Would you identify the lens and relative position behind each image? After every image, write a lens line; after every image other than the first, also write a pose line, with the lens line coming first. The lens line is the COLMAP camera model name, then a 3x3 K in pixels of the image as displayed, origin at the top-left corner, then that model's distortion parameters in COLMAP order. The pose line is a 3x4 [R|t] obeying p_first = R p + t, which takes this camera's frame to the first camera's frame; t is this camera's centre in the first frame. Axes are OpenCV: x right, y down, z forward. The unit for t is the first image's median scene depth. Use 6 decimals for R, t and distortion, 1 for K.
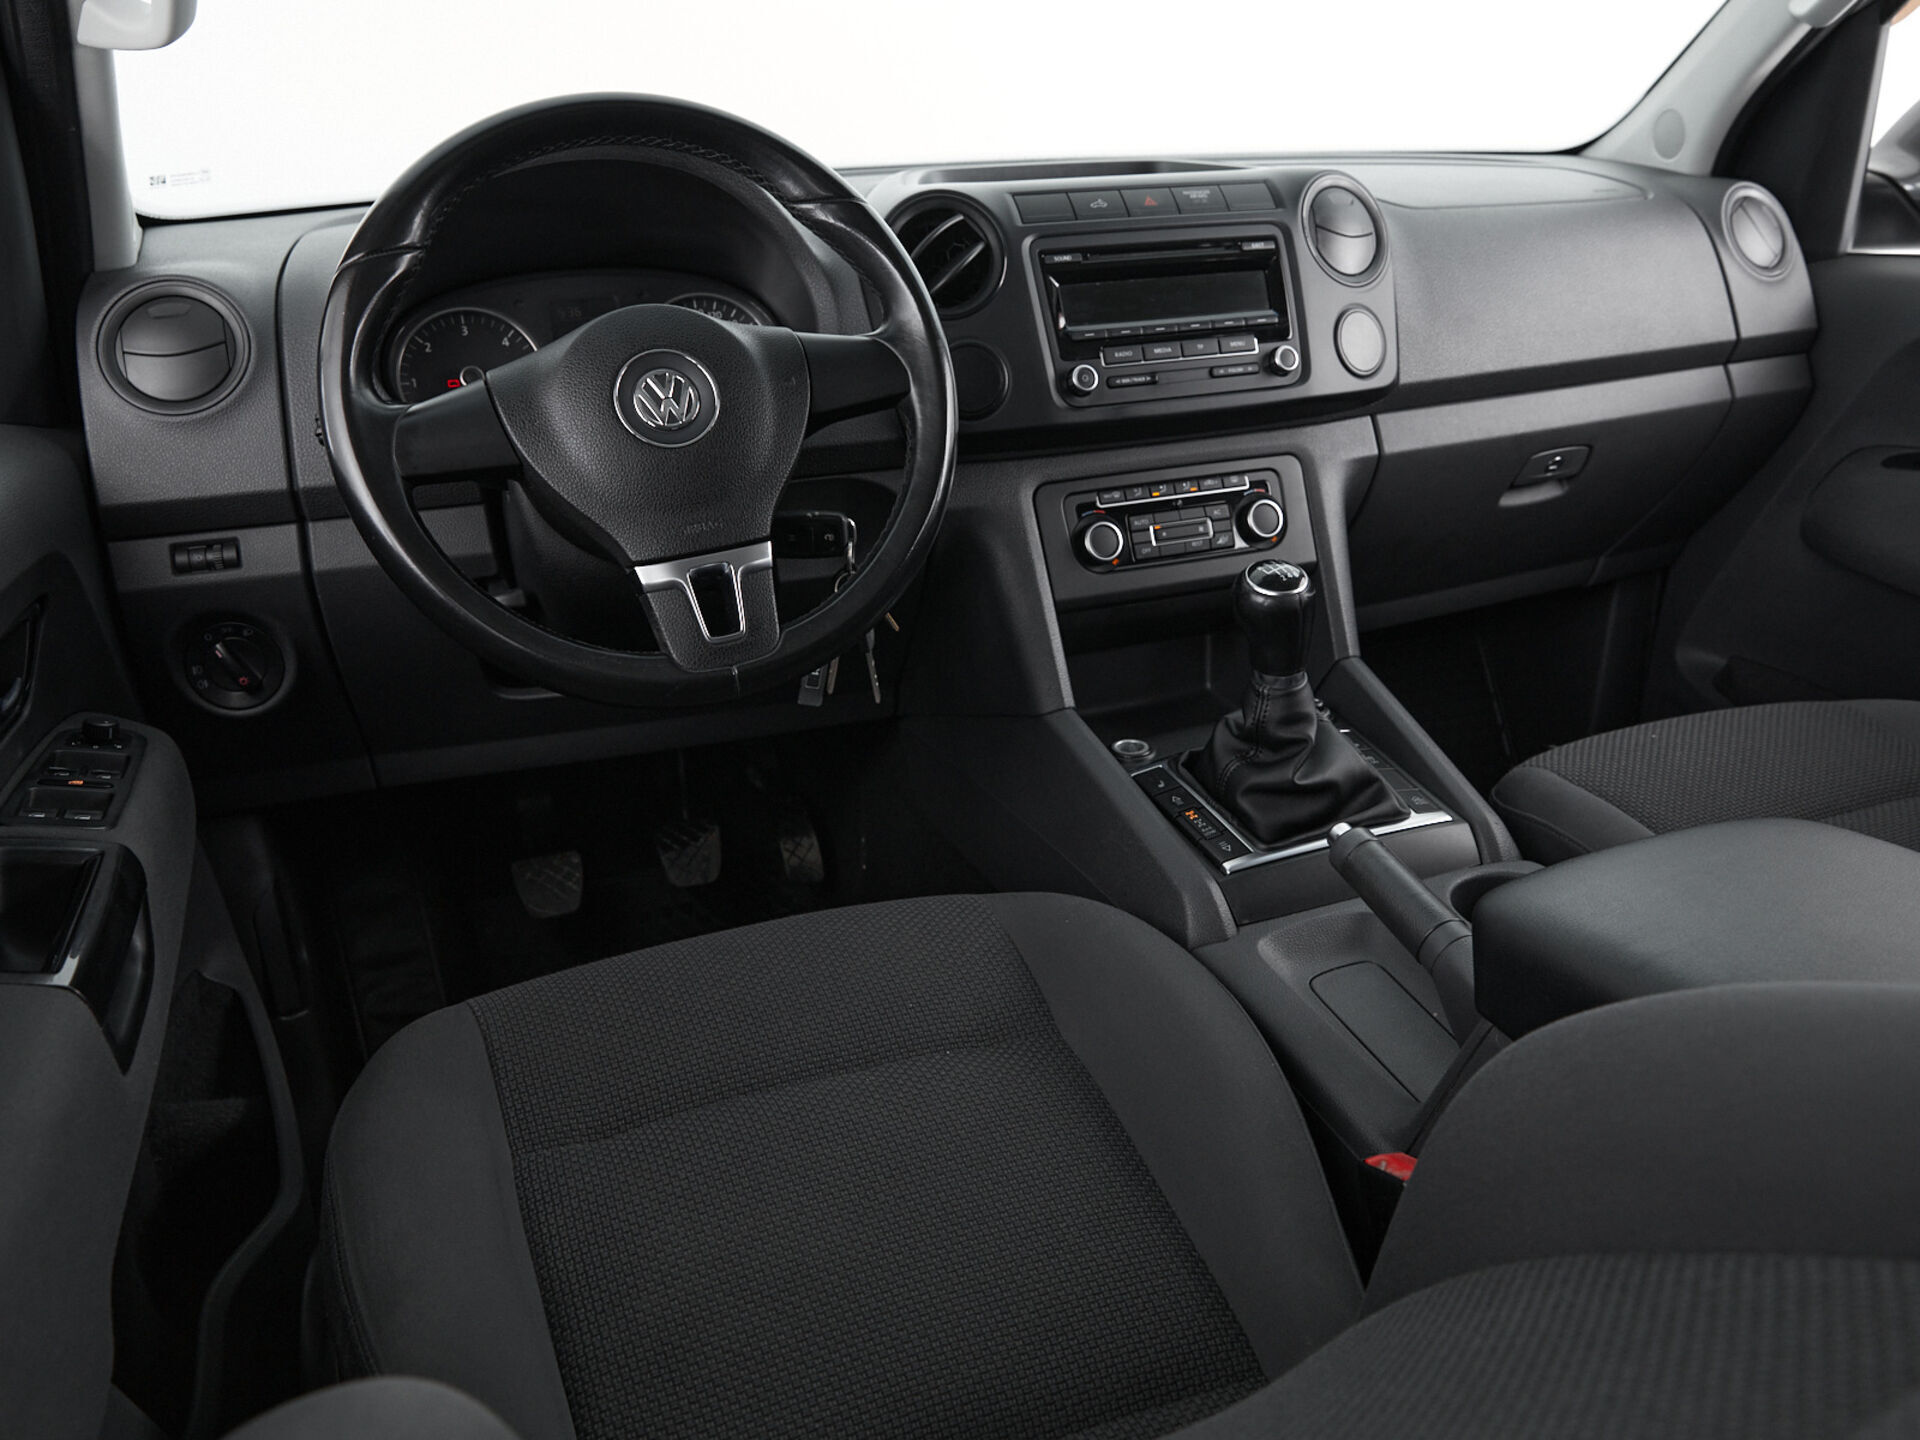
lens RADIAL K [[1431.6, 0, 960.0], [0, 1431.6, 720.0], [0, 0, 1]] dist [-0.007356, -0.002958]
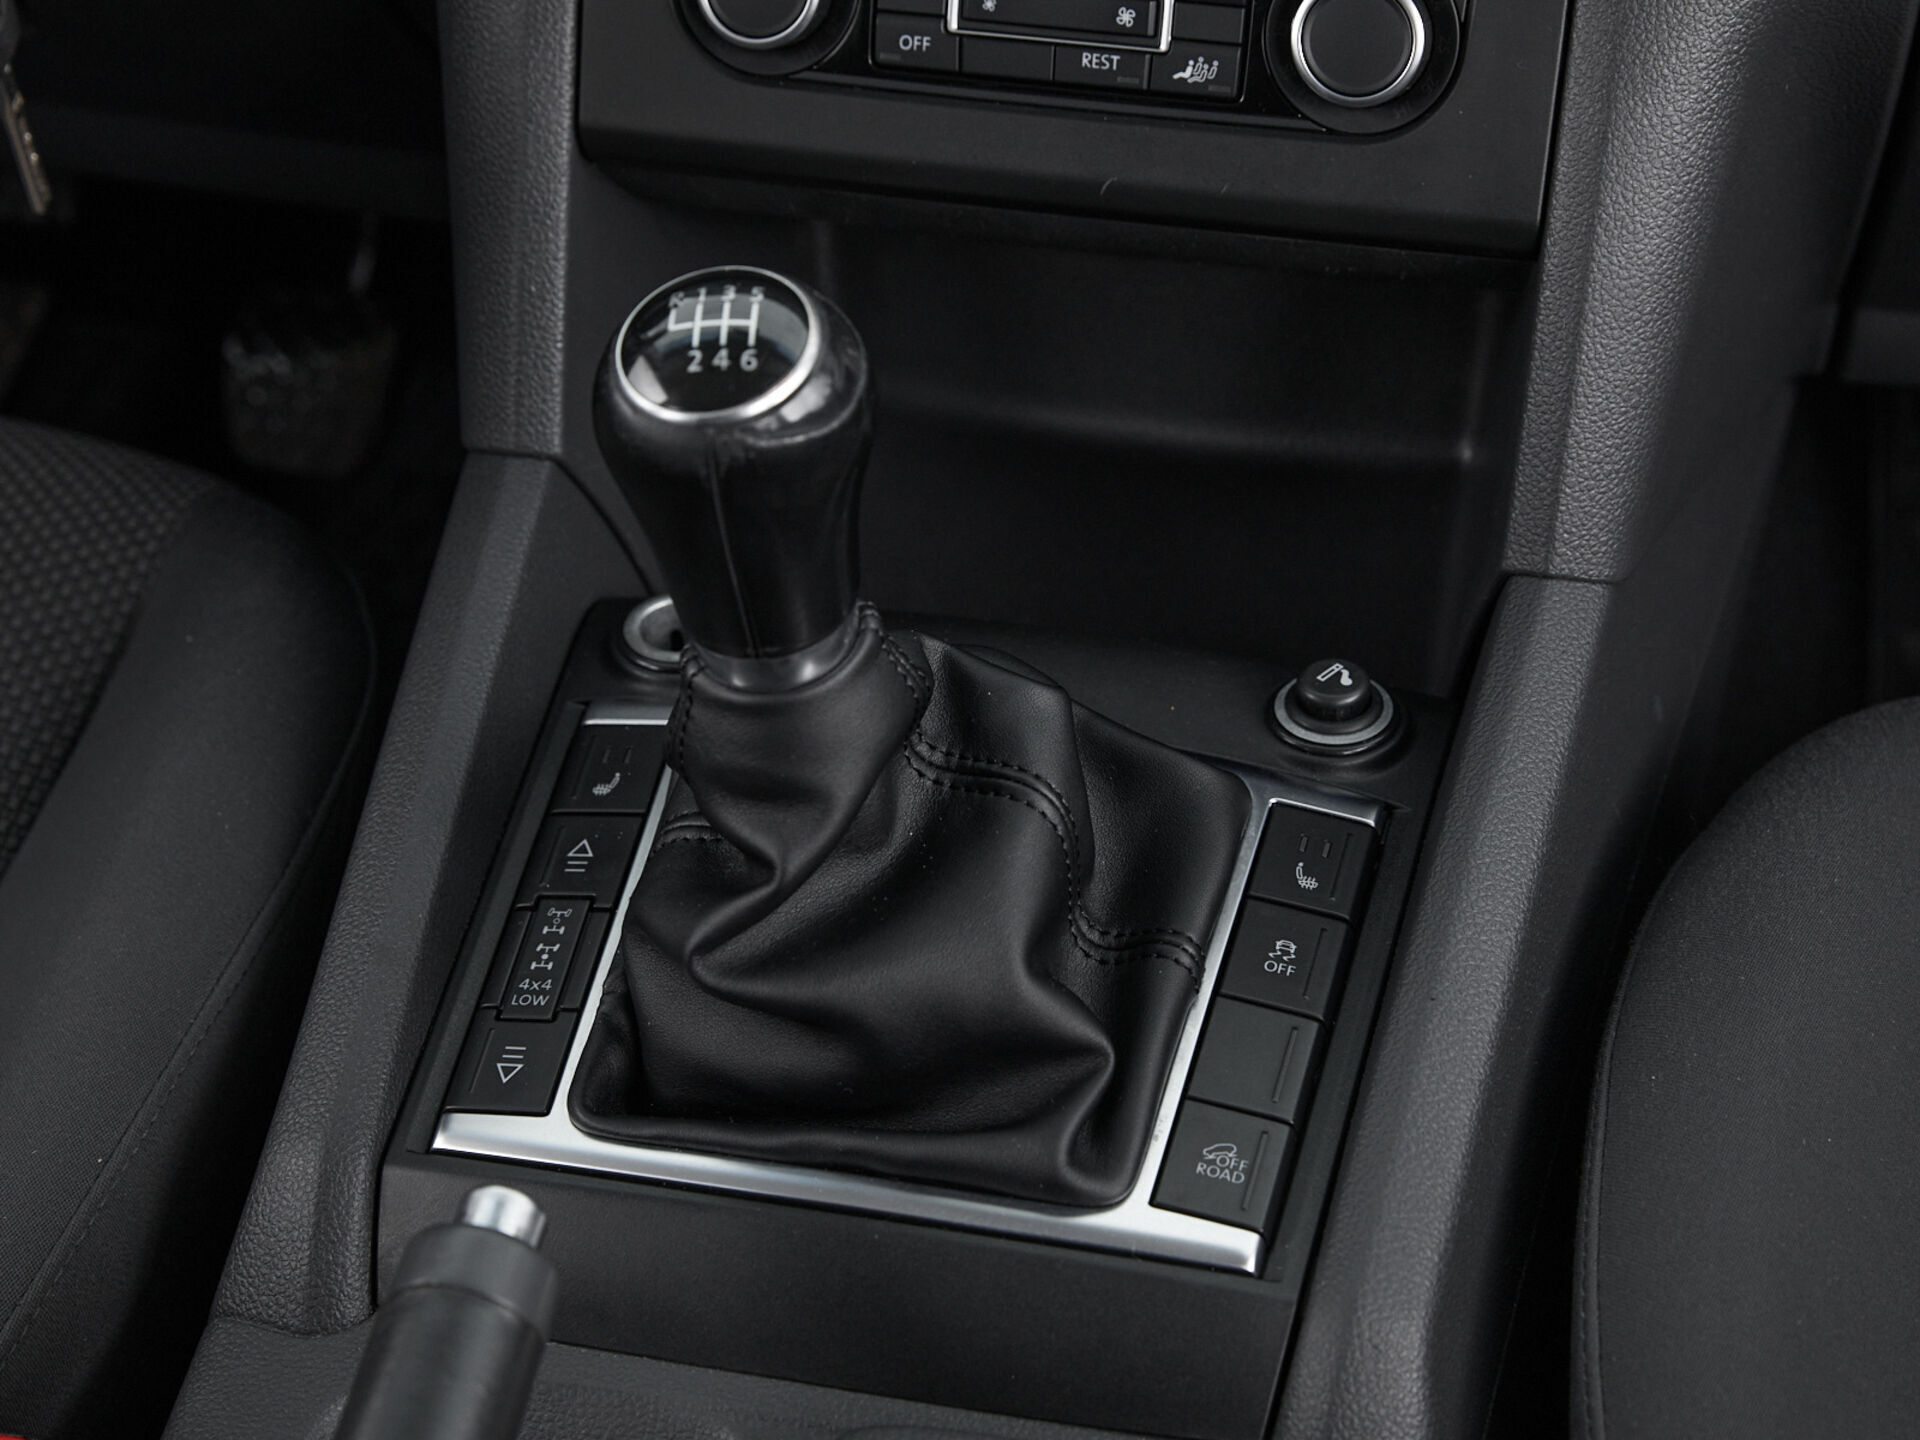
lens RADIAL K [[3839.3, 0, 960.0], [0, 3839.3, 720.0], [0, 0, 1]] dist [-0.002408, 0.104317]
pose [[0.817330, 0.363248, -0.447239, 0.559323], [-0.218991, 0.913825, 0.342004, -0.269782], [0.532931, -0.181589, 0.826444, 0.304524]]
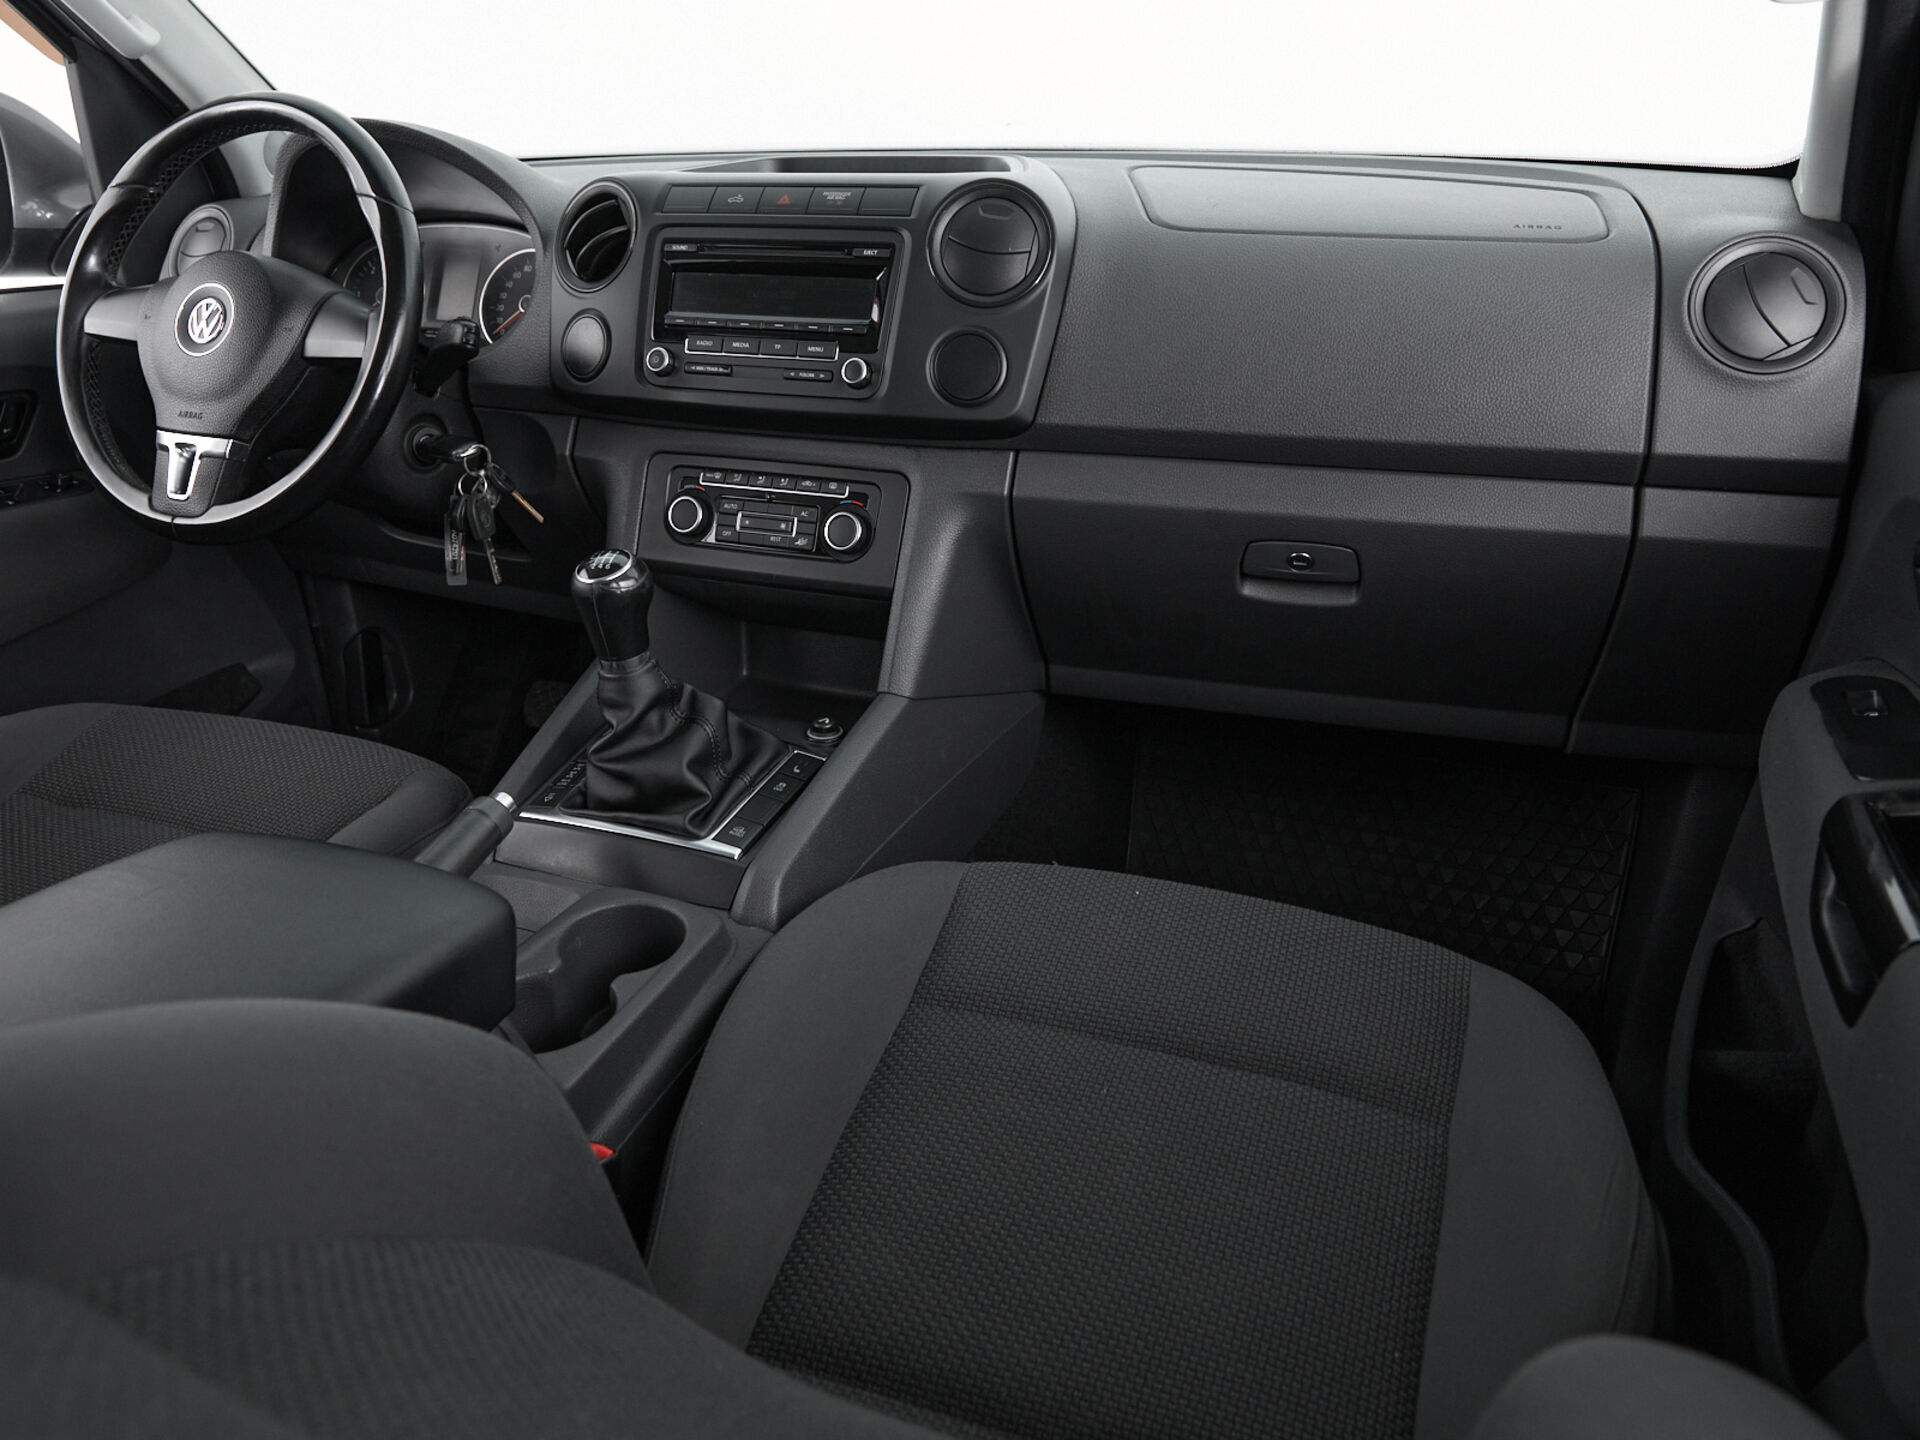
lens RADIAL K [[1431.6, 0, 960.0], [0, 1431.6, 720.0], [0, 0, 1]] dist [-0.007356, -0.002958]
pose [[0.726529, 0.295457, -0.620371, 0.949049], [-0.271928, 0.952759, 0.135300, -0.177340], [0.631040, 0.070397, 0.772550, 0.309726]]
